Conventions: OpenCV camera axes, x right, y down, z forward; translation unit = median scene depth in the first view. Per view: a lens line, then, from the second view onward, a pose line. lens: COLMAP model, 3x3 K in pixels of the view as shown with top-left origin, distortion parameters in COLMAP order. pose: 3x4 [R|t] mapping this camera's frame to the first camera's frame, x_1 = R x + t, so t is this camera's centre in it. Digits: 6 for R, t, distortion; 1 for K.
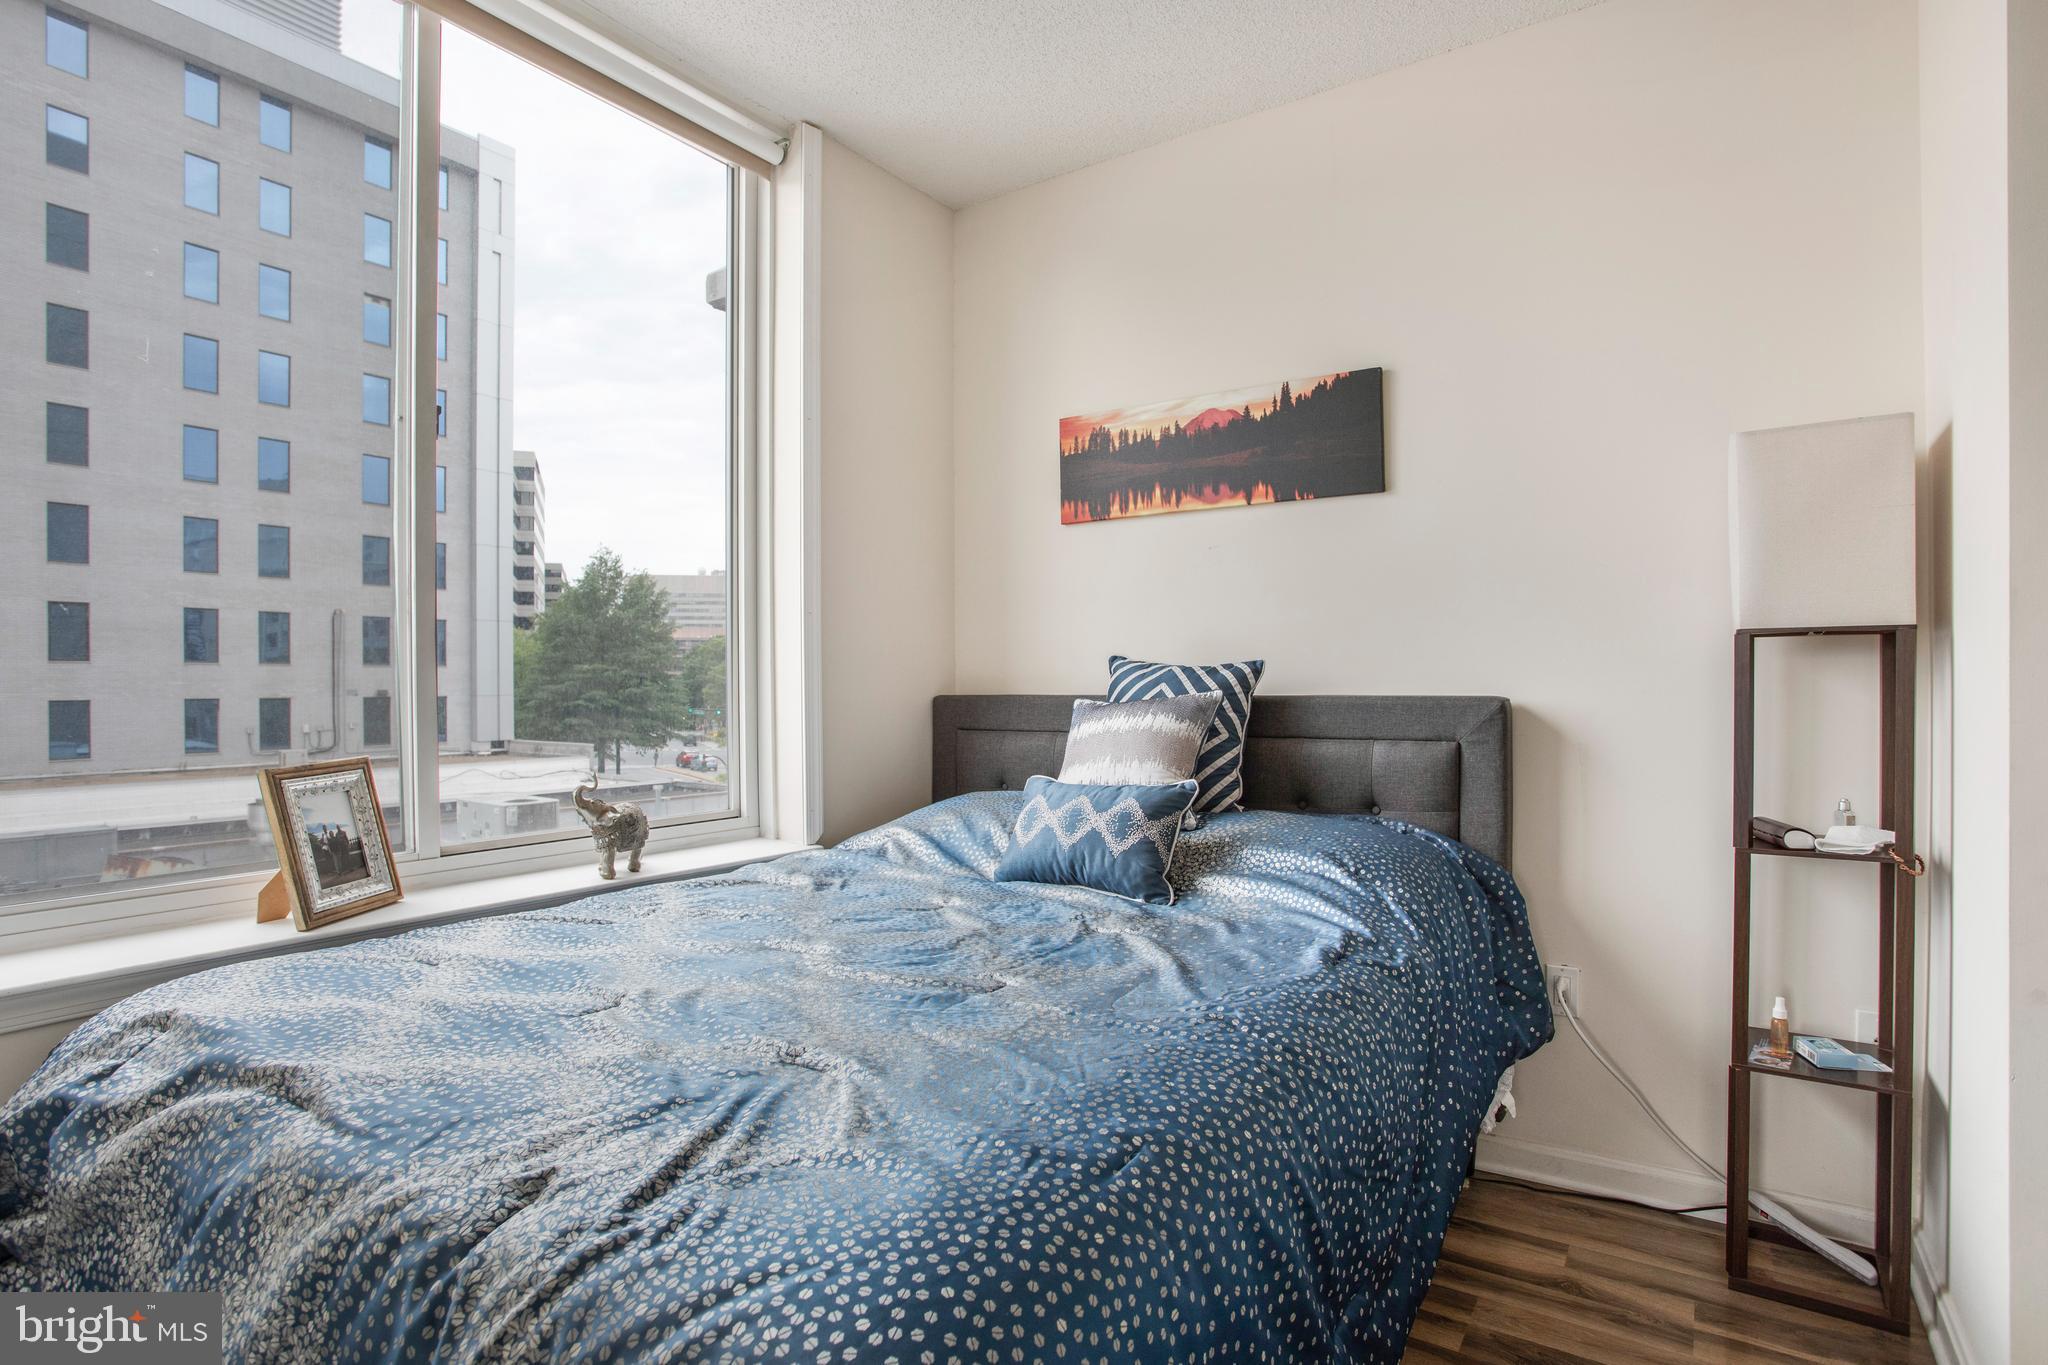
lens RADIAL K [[1034.9, 0, 993.3], [0, 1034.9, 672.5], [0, 0, 1]] dist [-0.033748, 0.000252]
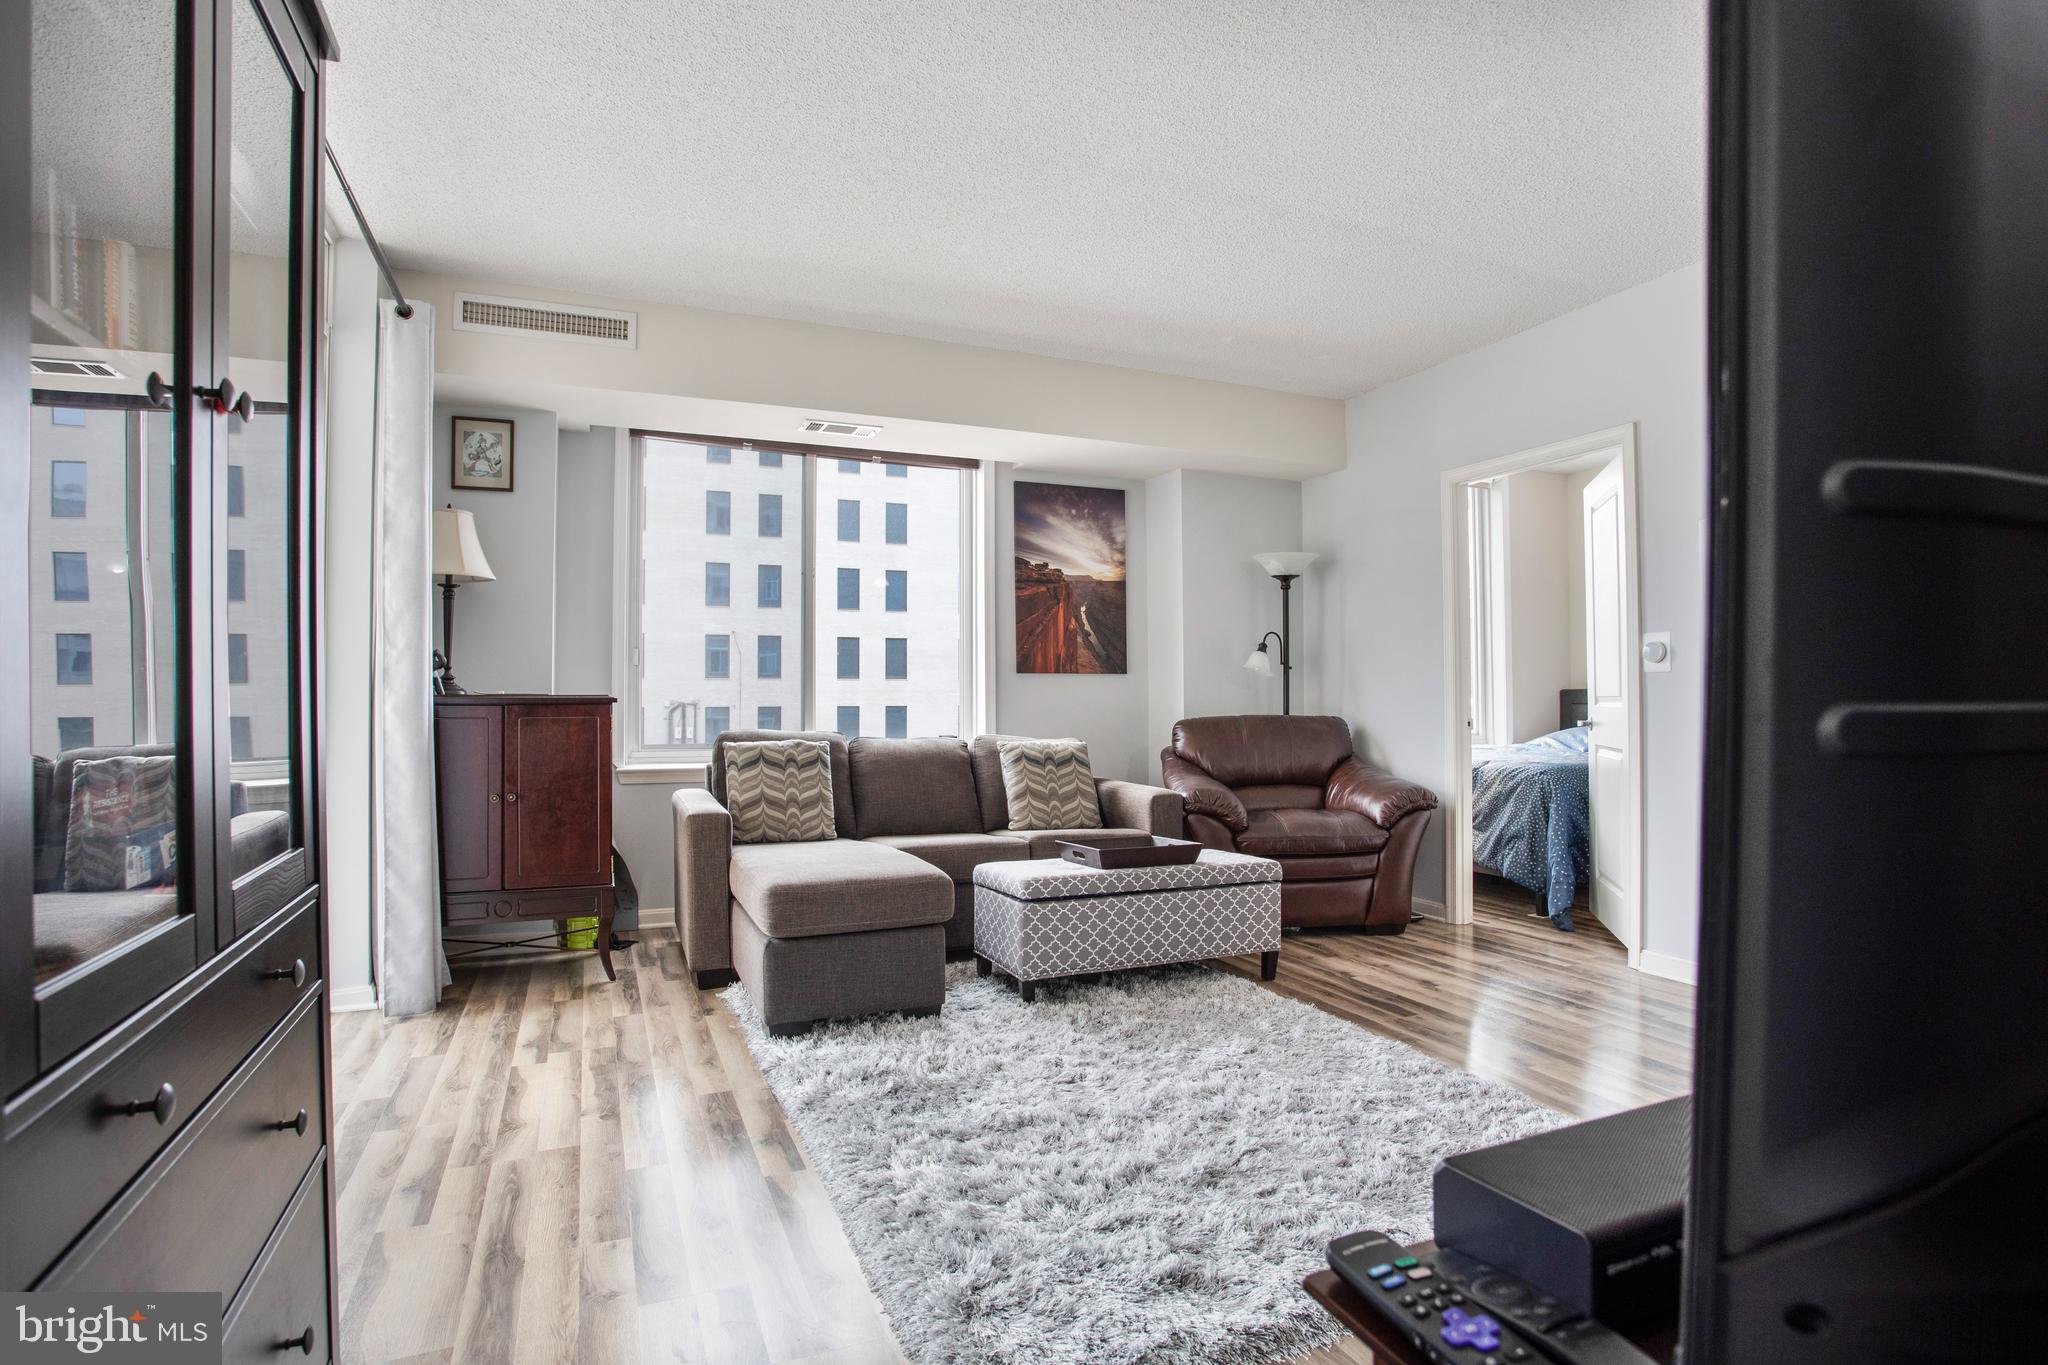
lens RADIAL K [[997.4, 0, 1023.7], [0, 997.4, 693.8], [0, 0, 1]] dist [-0.054833, 0.025949]
pose [[0.848556, -0.001124, -0.529104, 0.093893], [0.006096, 0.999952, 0.007651, 0.007221], [0.529070, -0.009718, 0.848523, -1.608015]]
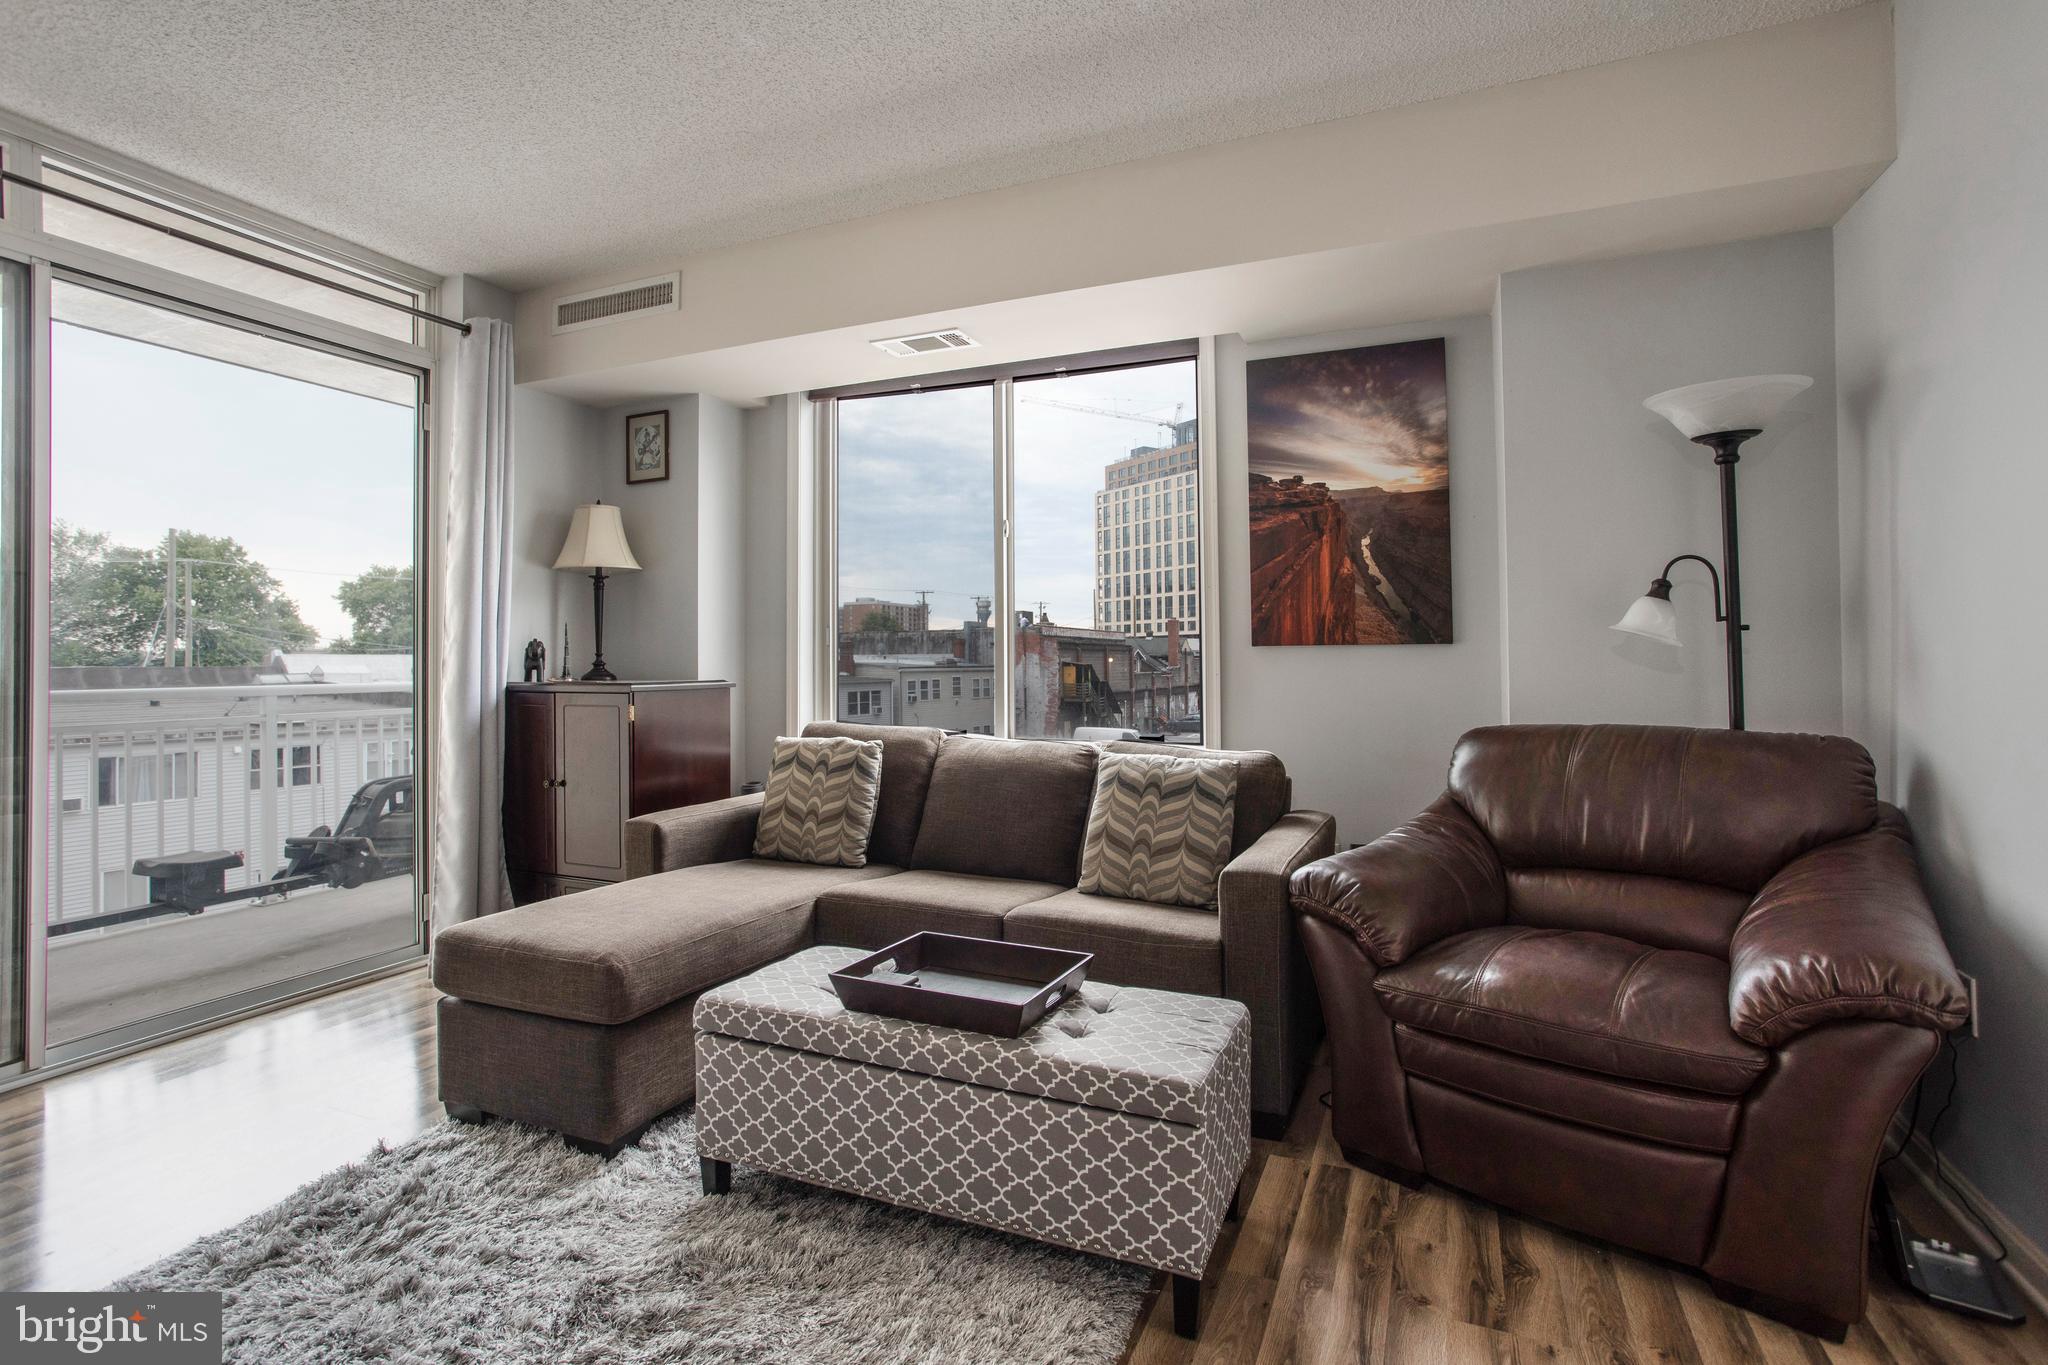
lens RADIAL K [[997.4, 0, 1046.5], [0, 997.4, 625.1], [0, 0, 1]] dist [-0.054833, 0.025949]
pose [[0.215970, -0.033779, -0.975815, 0.246207], [0.016077, 0.999389, -0.031037, -0.008788], [0.976268, -0.008985, 0.216382, -0.586263]]
